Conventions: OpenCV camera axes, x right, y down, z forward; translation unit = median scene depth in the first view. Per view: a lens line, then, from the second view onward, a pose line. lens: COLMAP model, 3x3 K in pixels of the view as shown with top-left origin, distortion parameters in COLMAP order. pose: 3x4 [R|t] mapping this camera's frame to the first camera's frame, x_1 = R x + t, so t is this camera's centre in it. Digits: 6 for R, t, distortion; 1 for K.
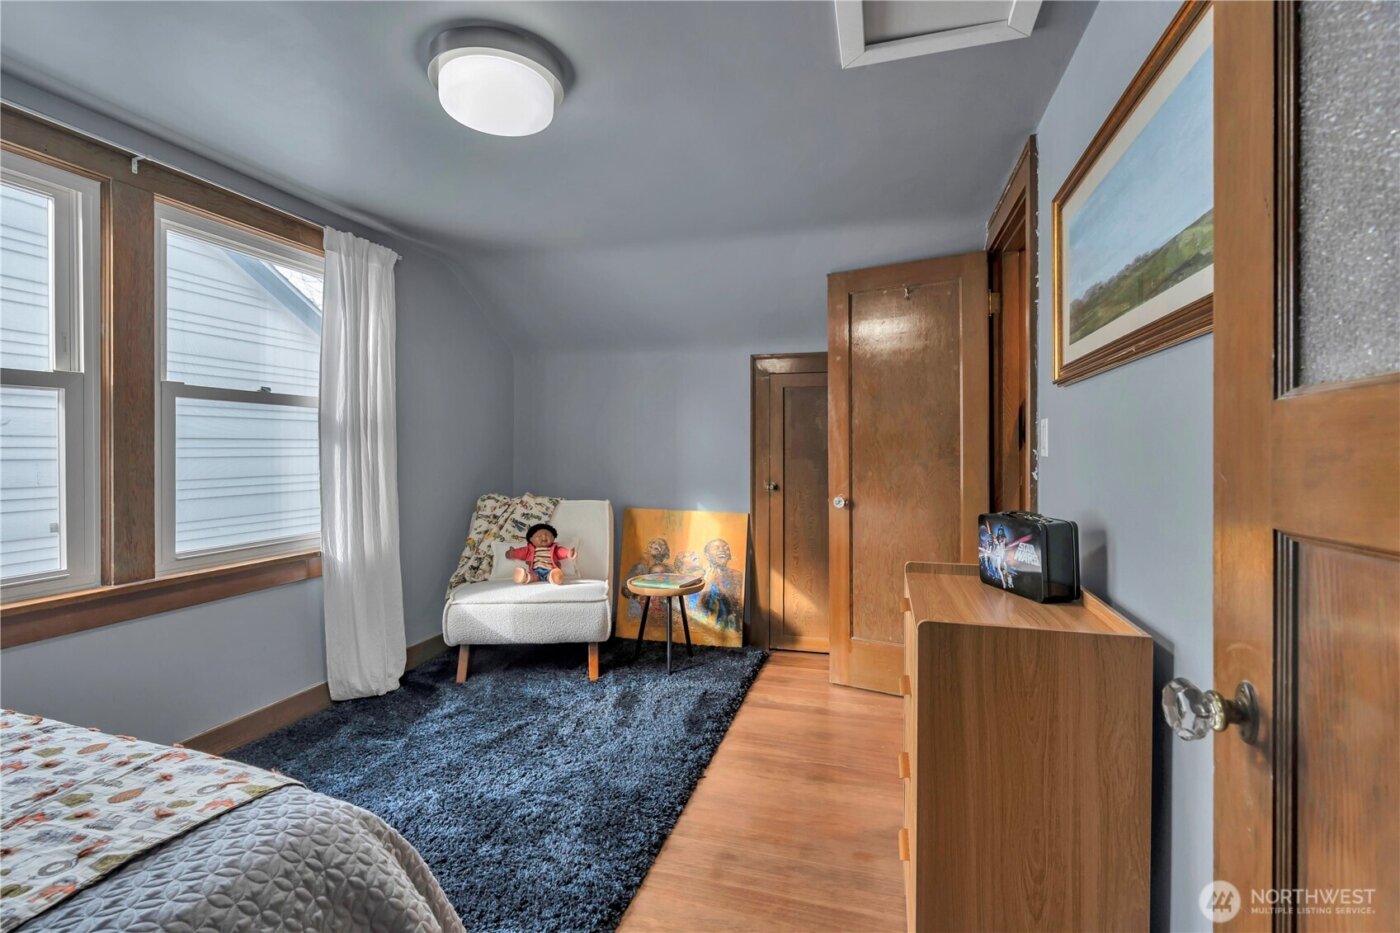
lens RADIAL K [[640.5, 0, 677.0], [0, 640.5, 448.9], [0, 0, 1]] dist [-0.002018, -0.000215]
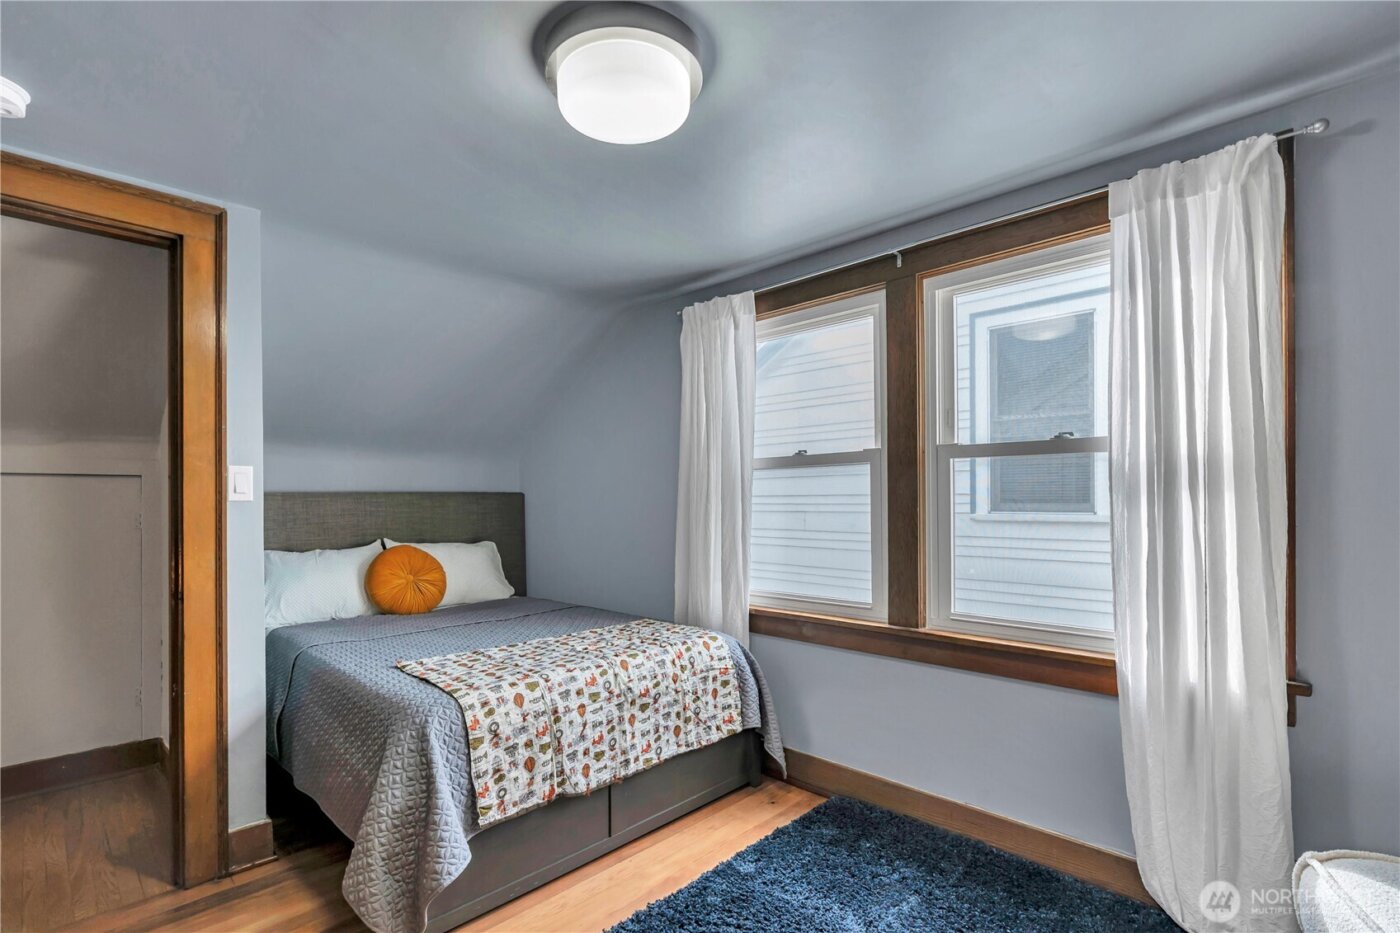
lens RADIAL K [[664.3, 0, 696.5], [0, 664.3, 503.5], [0, 0, 1]] dist [-0.000749, -0.000038]
pose [[-0.441942, -0.004481, -0.897032, 0.347348], [-0.000536, 0.999989, -0.004731, -0.003634], [0.897043, -0.001610, -0.441939, 1.119892]]
